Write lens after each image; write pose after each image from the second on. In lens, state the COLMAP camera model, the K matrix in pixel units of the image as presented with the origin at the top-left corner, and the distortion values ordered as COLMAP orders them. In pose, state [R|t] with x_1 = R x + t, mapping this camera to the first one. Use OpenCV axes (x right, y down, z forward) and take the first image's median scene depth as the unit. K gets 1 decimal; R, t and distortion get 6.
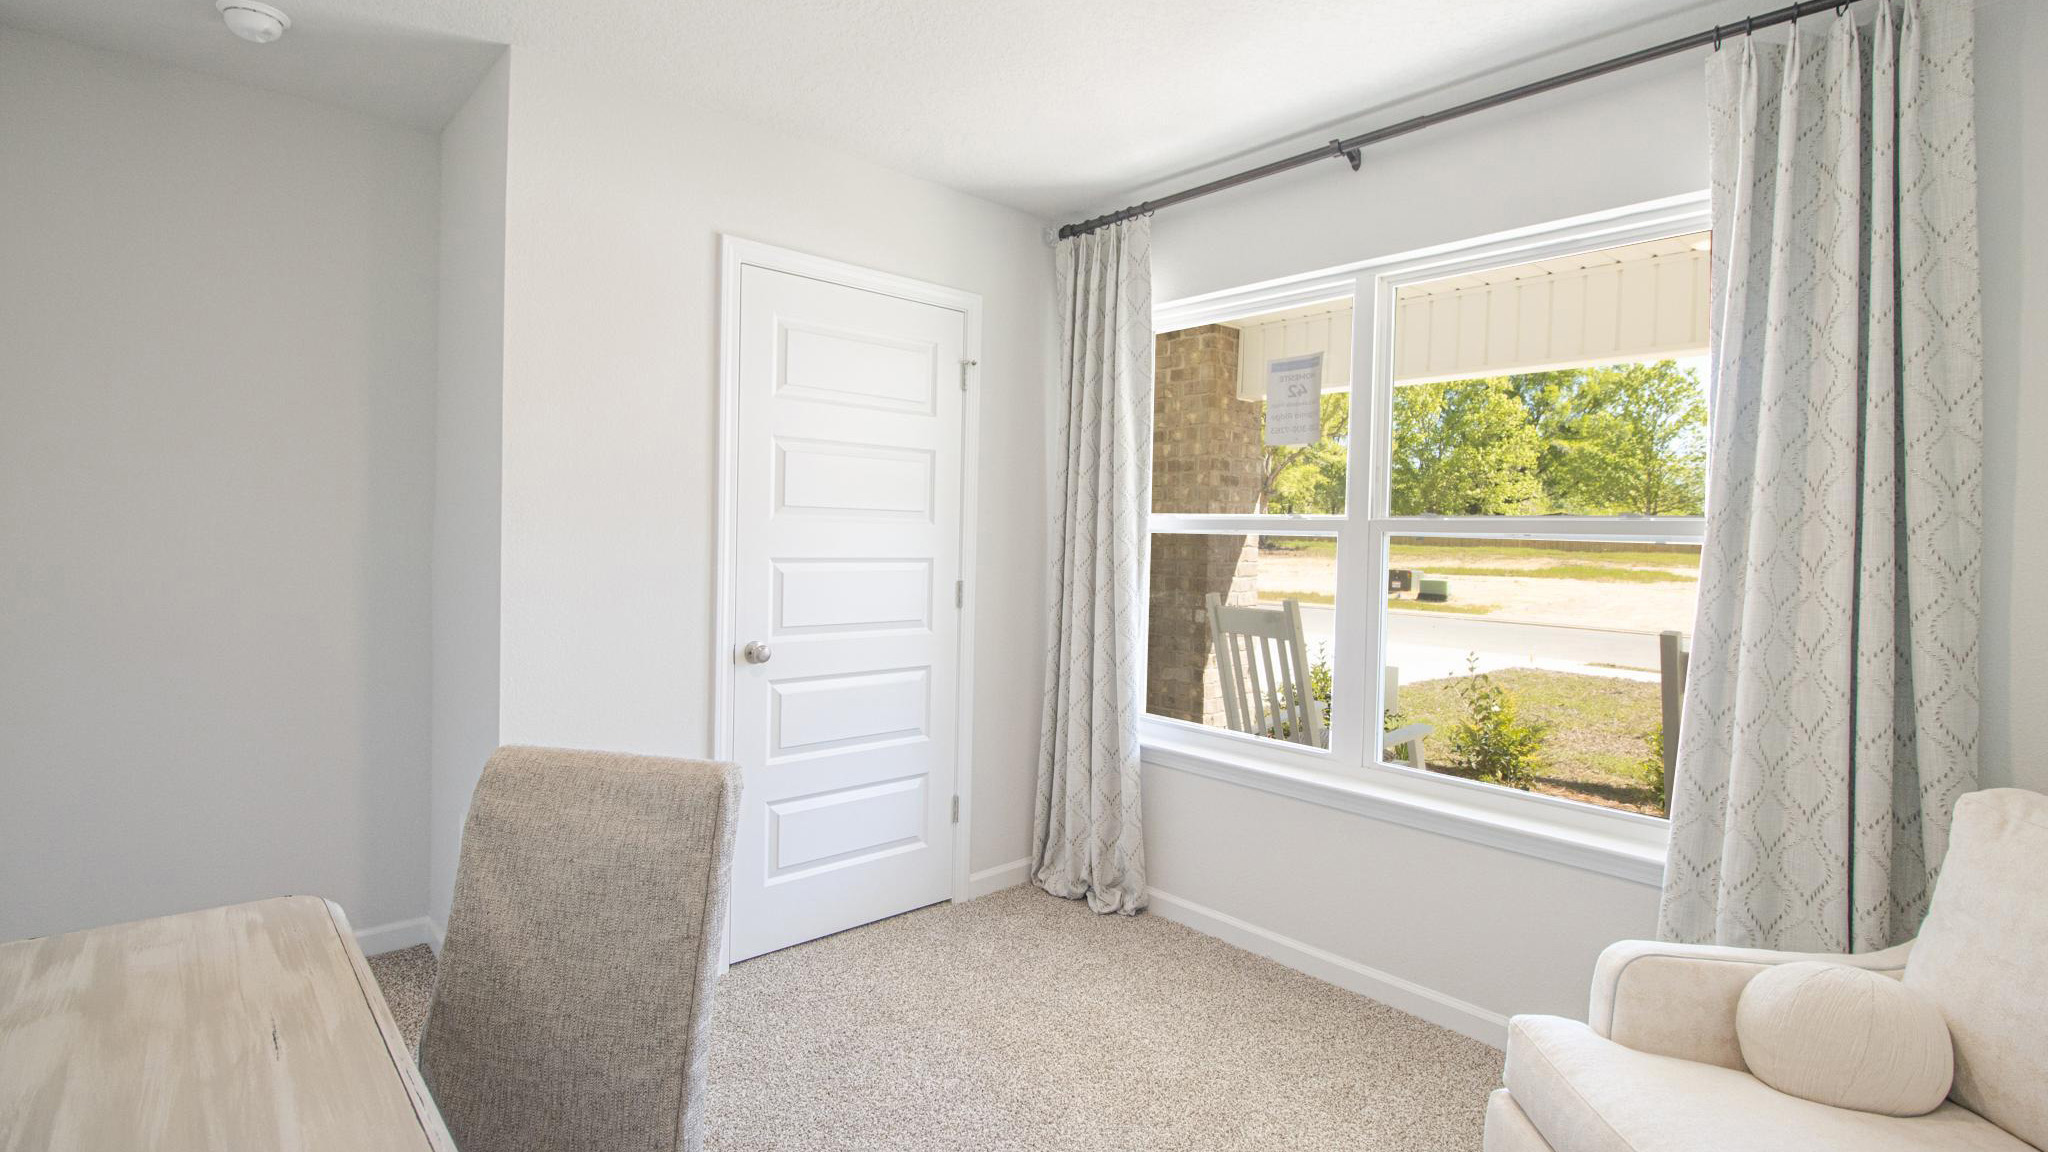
lens RADIAL K [[1007.6, 0, 1024.4], [0, 1007.6, 549.7], [0, 0, 1]] dist [0.012594, -0.014178]
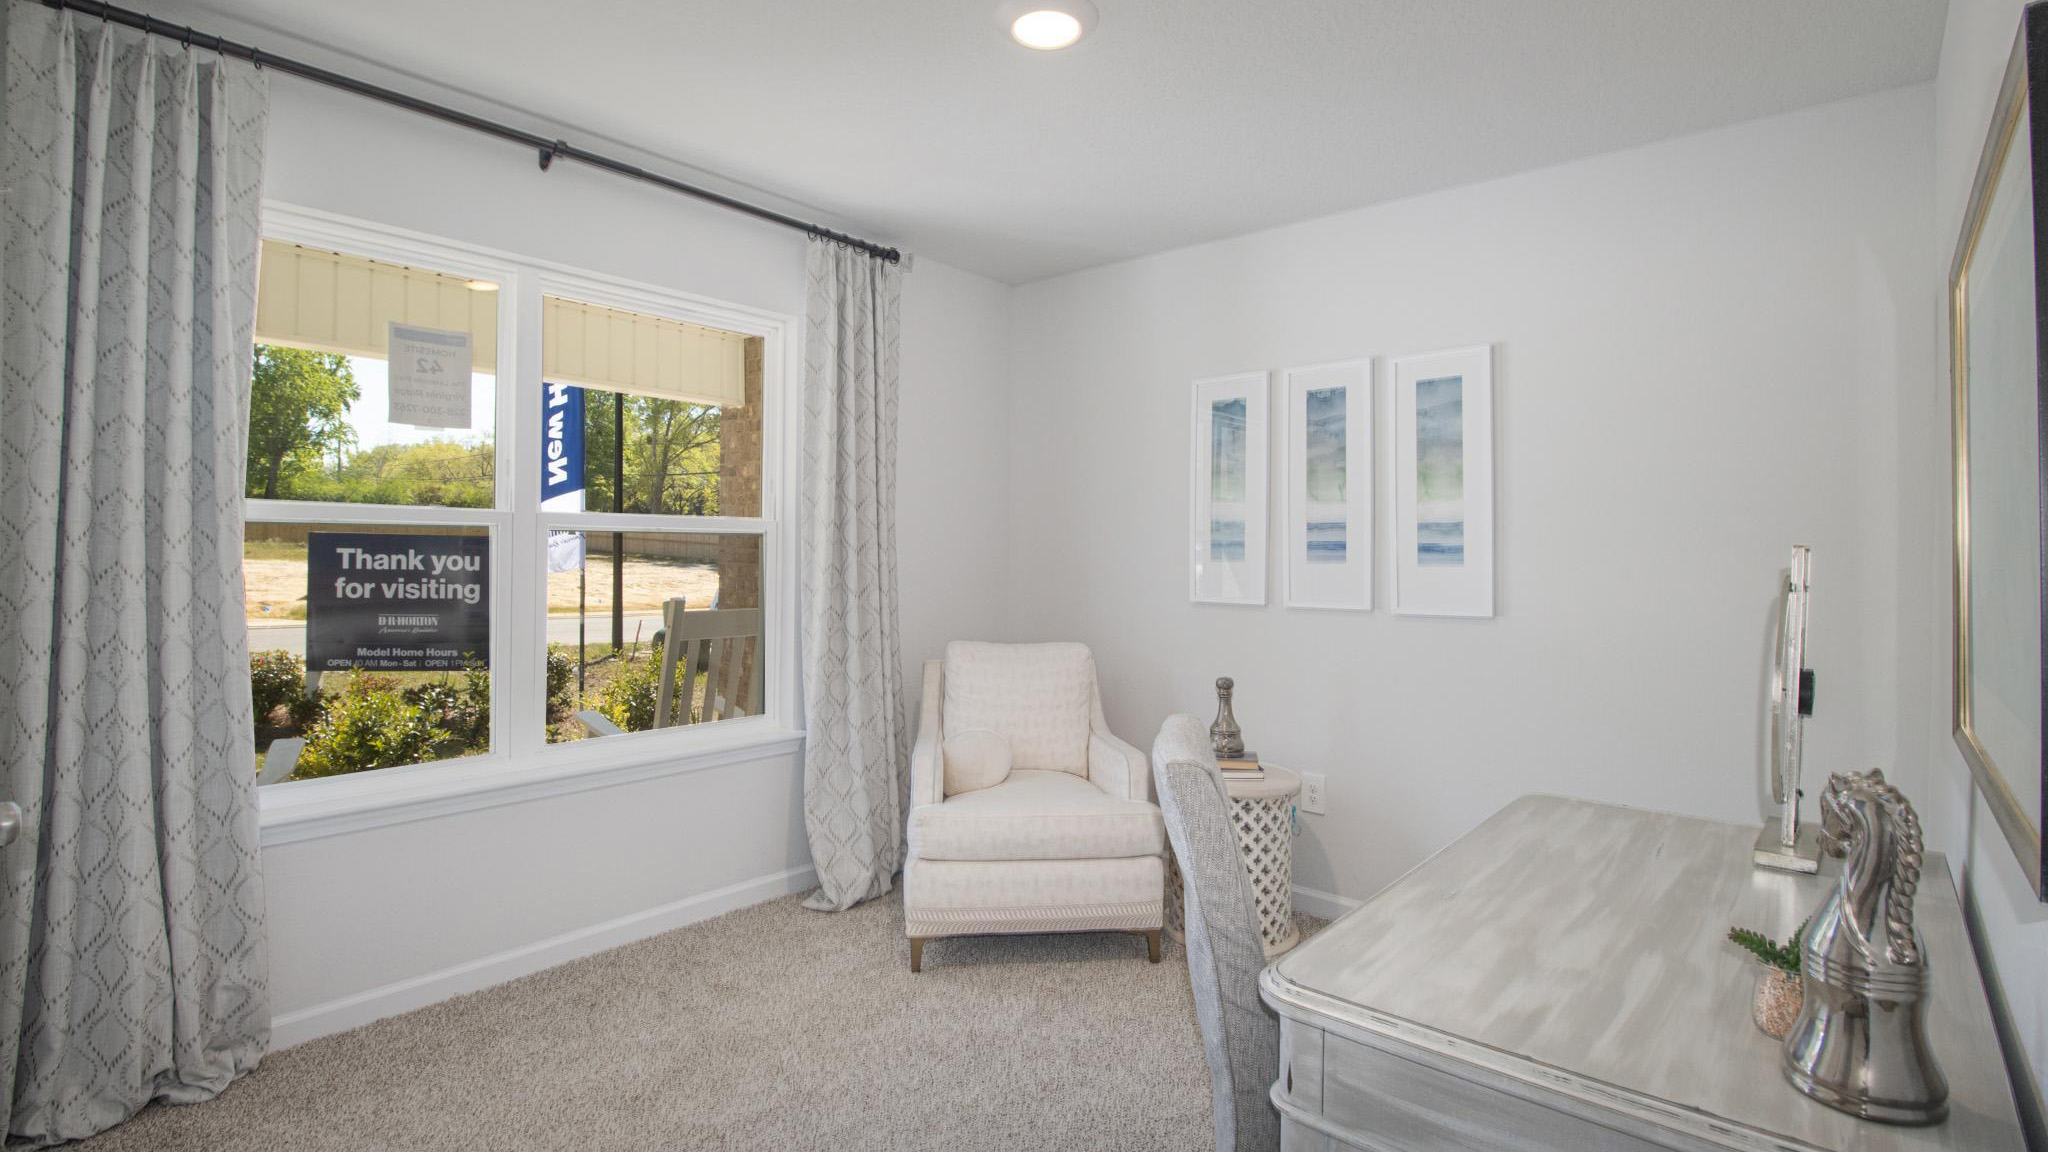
lens RADIAL K [[999.8, 0, 1021.9], [0, 999.8, 578.0], [0, 0, 1]] dist [-0.004725, -0.000559]
pose [[-0.159243, -0.062019, 0.985289, -0.768452], [-0.001798, 0.998041, 0.062531, -0.030243], [-0.987238, 0.008187, -0.159042, 0.691216]]
